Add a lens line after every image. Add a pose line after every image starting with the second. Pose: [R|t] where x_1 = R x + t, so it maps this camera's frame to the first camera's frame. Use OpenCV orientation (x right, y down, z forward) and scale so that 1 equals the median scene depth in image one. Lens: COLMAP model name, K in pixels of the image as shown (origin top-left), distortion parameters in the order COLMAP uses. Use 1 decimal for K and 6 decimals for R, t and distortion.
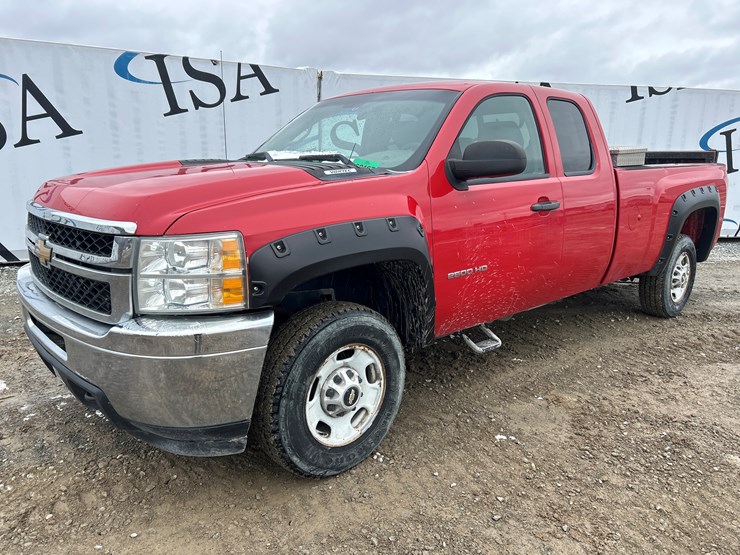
lens RADIAL K [[562.7, 0, 368.3], [0, 562.7, 274.2], [0, 0, 1]] dist [0.033837, -0.030666]
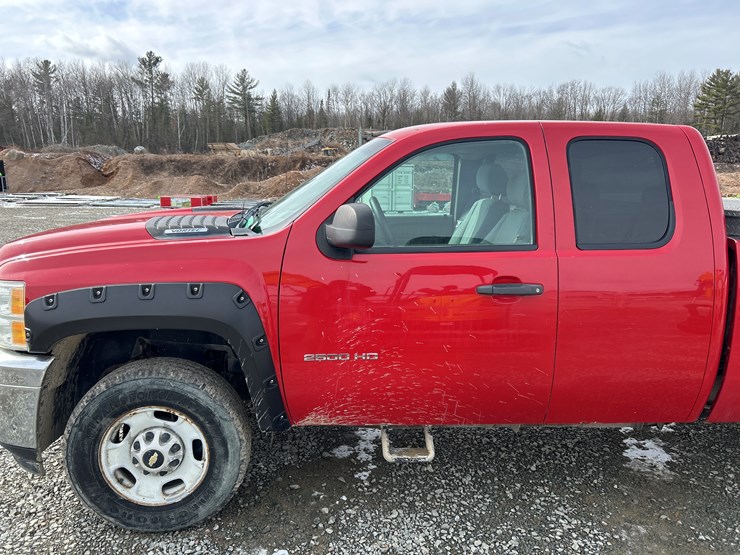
lens RADIAL K [[562.7, 0, 361.8], [0, 562.7, 282.7], [0, 0, 1]] dist [0.033837, -0.030666]
pose [[0.775668, 0.125409, -0.618556, 0.950682], [-0.139767, 0.989858, 0.025420, -0.188058], [0.615471, 0.066736, 0.785329, 0.490524]]
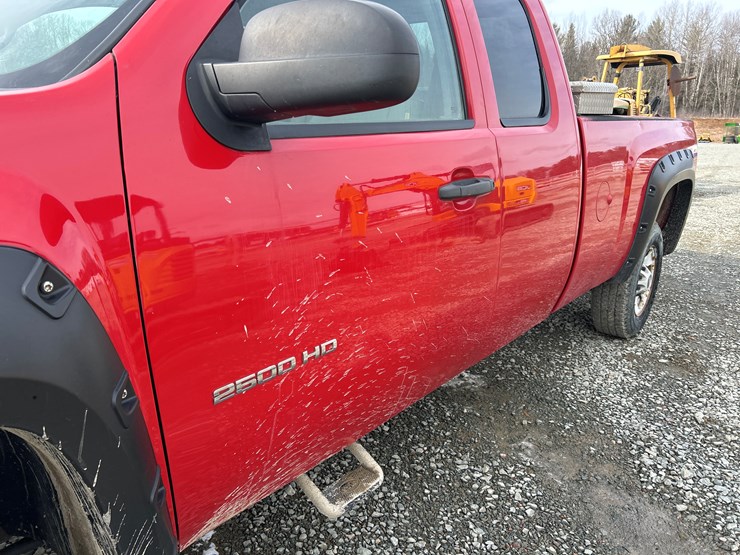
lens RADIAL K [[562.7, 0, 370.3], [0, 562.7, 289.2], [0, 0, 1]] dist [0.033837, -0.030666]
pose [[0.988099, -0.036342, 0.149461, 0.246330], [0.024027, 0.996227, 0.083393, -0.120999], [-0.151928, -0.078809, 0.985245, 0.833817]]
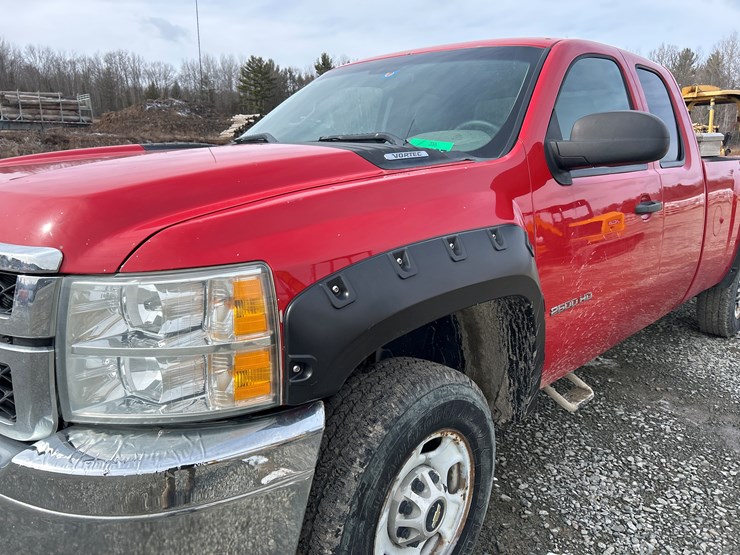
lens RADIAL K [[562.7, 0, 383.7], [0, 562.7, 281.9], [0, 0, 1]] dist [0.033837, -0.030666]
pose [[0.996449, -0.016496, 0.082569, -0.152697], [0.015362, 0.999779, 0.014340, -0.060006], [-0.082788, -0.013021, 0.996482, 0.438554]]
